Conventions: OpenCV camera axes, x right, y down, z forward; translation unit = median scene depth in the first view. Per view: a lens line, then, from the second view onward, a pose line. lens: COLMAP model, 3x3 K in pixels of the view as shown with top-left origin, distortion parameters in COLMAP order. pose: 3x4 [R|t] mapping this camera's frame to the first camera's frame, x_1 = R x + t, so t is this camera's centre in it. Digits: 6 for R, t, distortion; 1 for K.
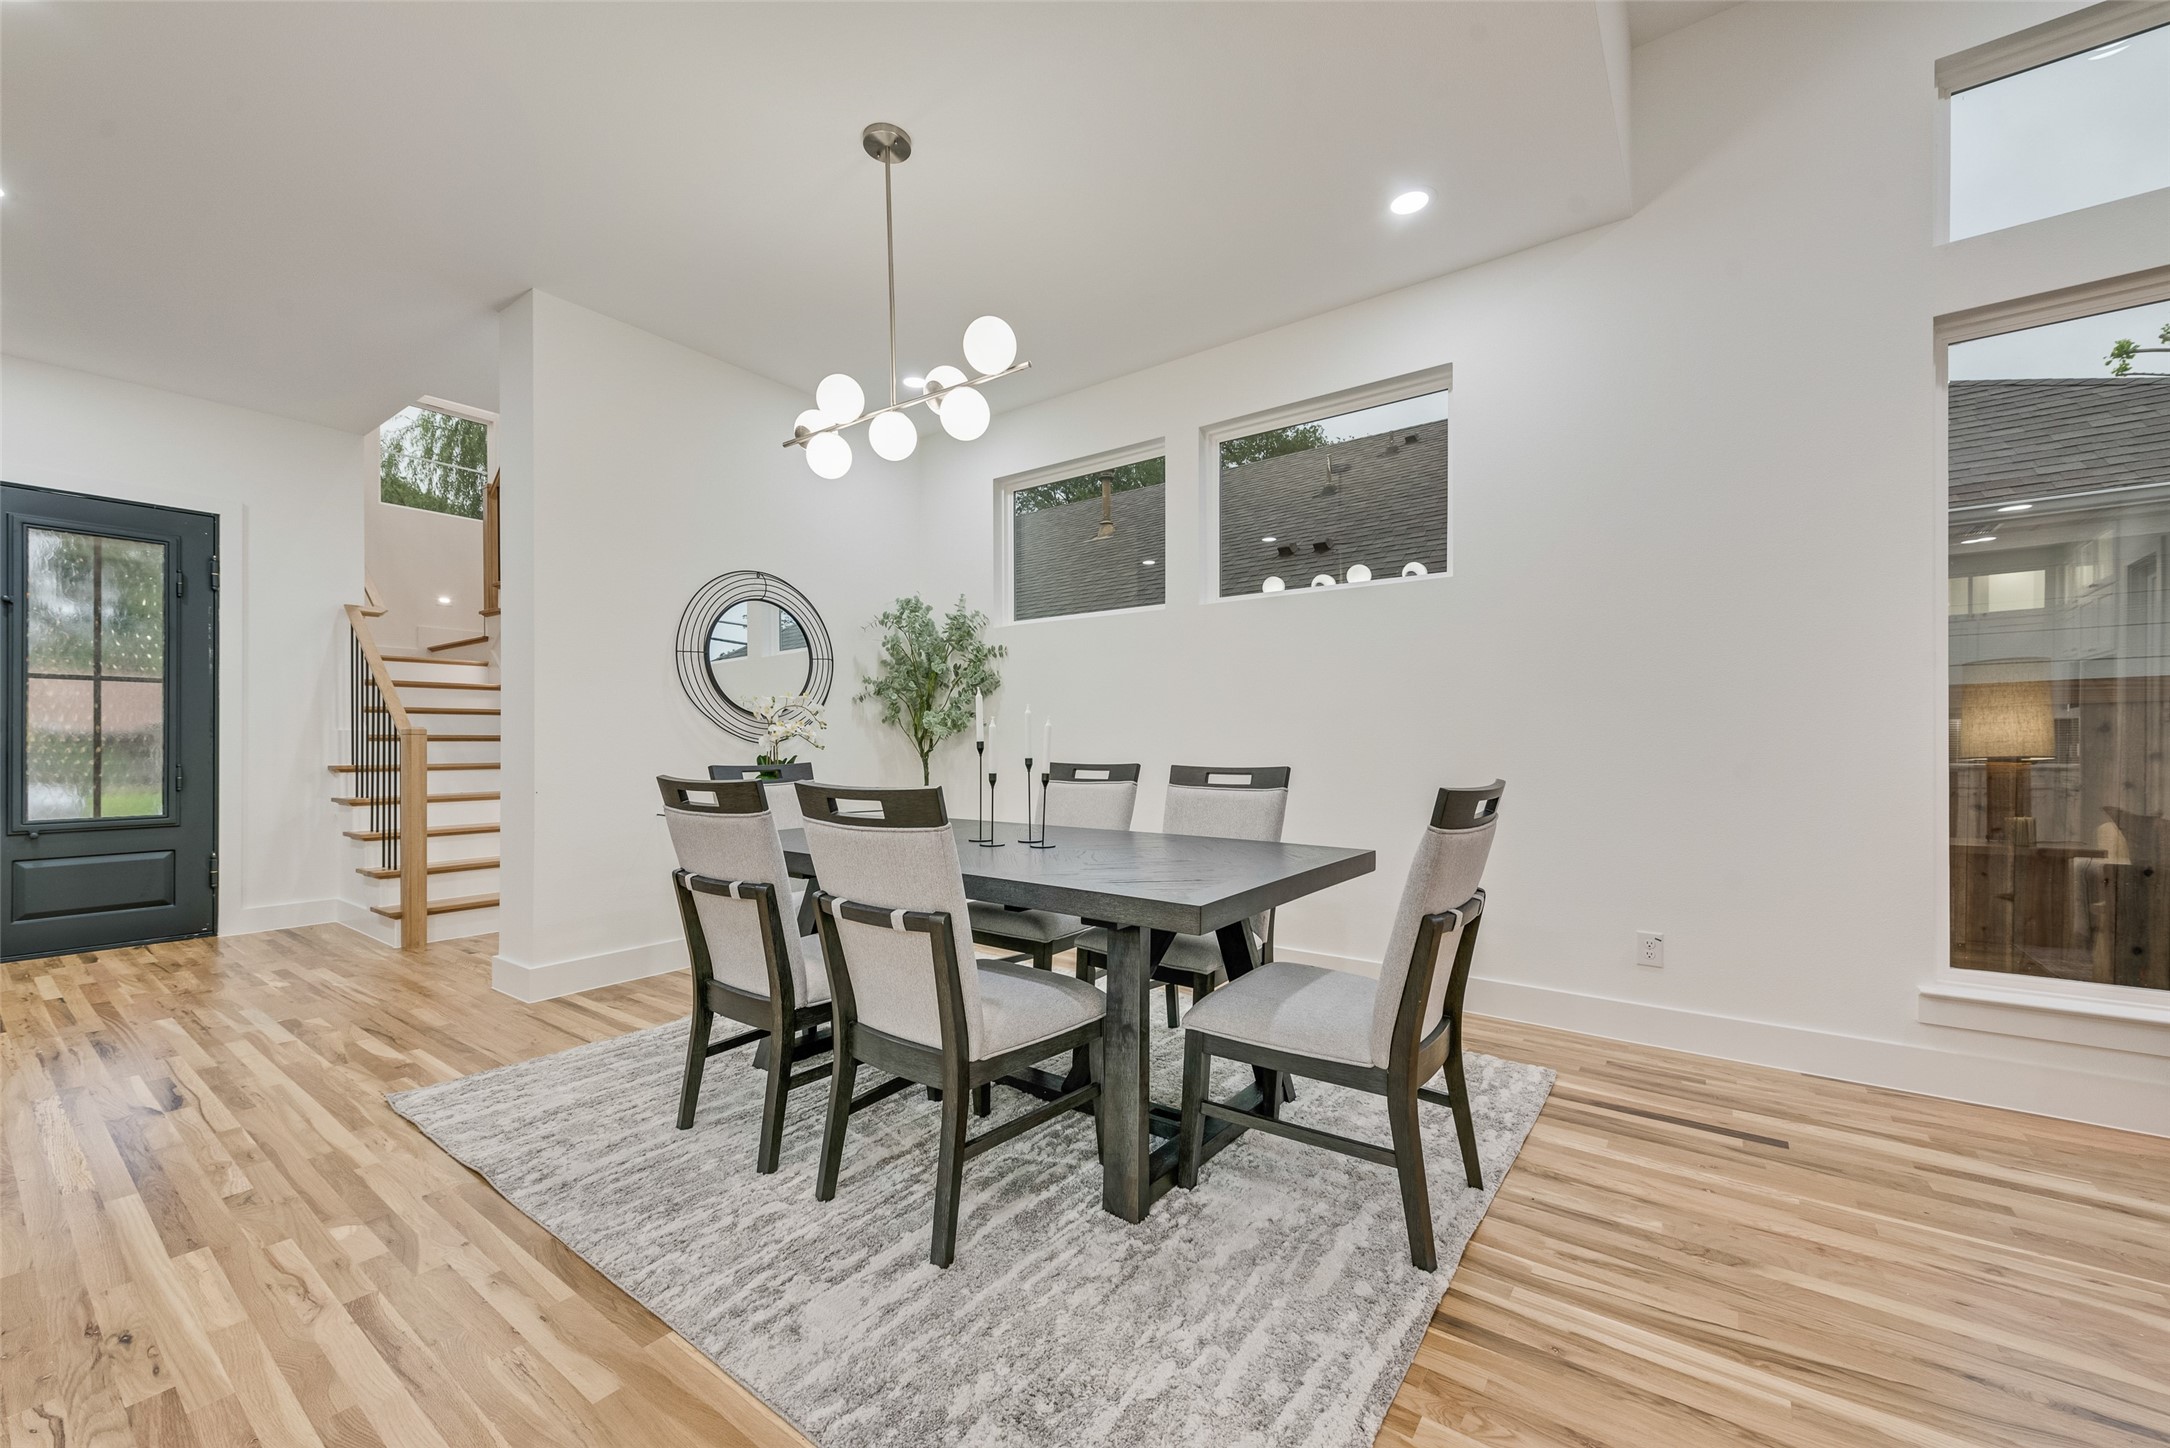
lens RADIAL K [[865.4, 0, 1081.4], [0, 865.4, 746.5], [0, 0, 1]] dist [0.010593, -0.001712]
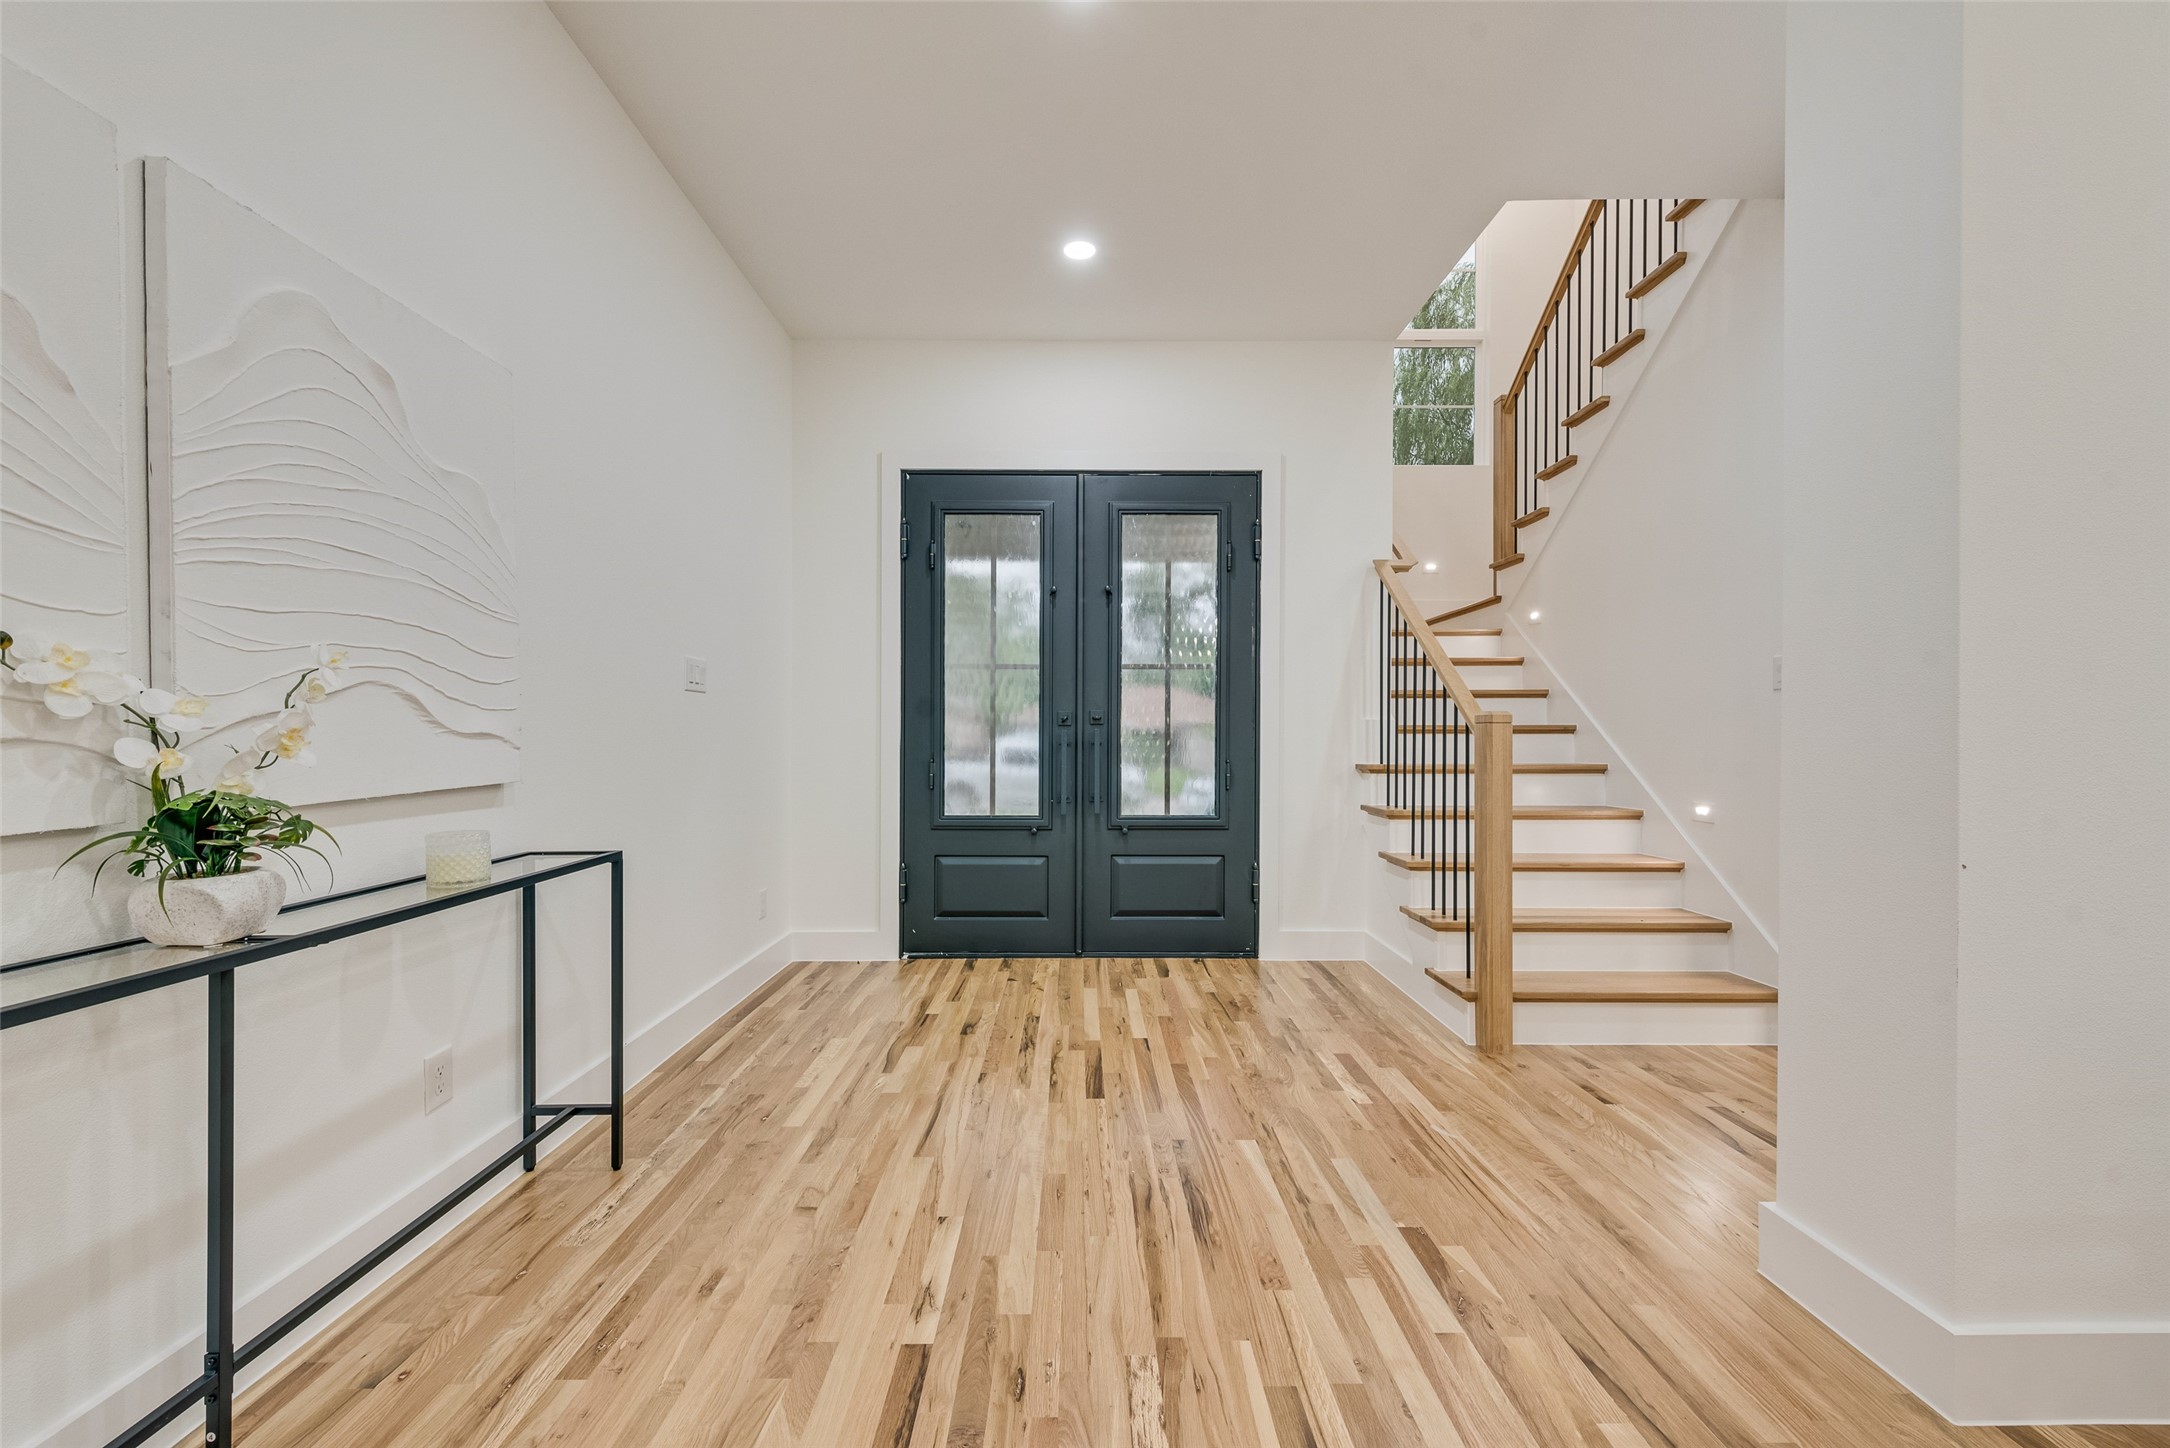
lens RADIAL K [[865.4, 0, 1086.9], [0, 865.4, 737.6], [0, 0, 1]] dist [0.010593, -0.001712]
pose [[0.608213, -0.001224, -0.793773, -0.422007], [-0.000054, 0.999999, -0.001583, -0.001492], [0.793774, 0.001006, 0.608212, 0.351007]]
